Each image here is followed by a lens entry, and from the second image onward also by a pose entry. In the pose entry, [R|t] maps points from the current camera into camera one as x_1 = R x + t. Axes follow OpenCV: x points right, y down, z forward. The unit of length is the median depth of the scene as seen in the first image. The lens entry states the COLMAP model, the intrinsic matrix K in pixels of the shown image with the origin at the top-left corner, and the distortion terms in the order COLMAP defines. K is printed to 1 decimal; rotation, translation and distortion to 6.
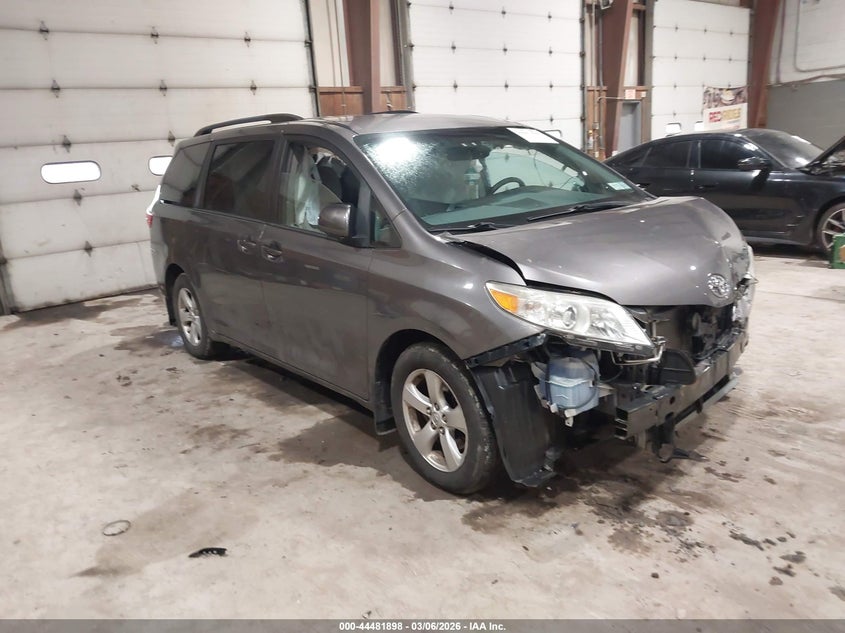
lens RADIAL K [[669.5, 0, 417.7], [0, 669.5, 317.6], [0, 0, 1]] dist [0.002036, 0.000594]
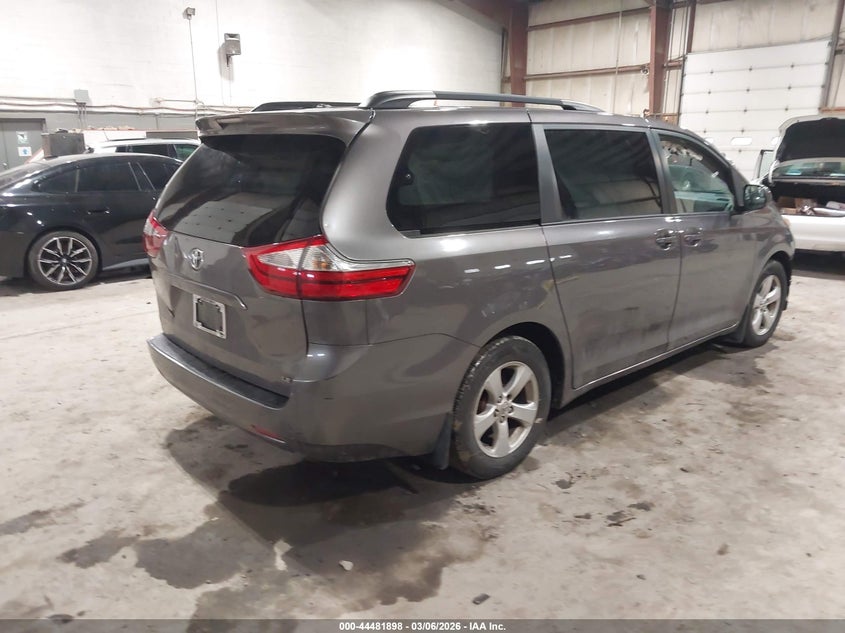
lens RADIAL K [[669.5, 0, 417.7], [0, 669.5, 317.6], [0, 0, 1]] dist [0.002036, 0.000594]
pose [[-0.083708, -0.177217, 0.980605, -1.209179], [0.245134, 0.950157, 0.192640, -0.286410], [-0.965869, 0.256505, -0.036094, 1.438609]]
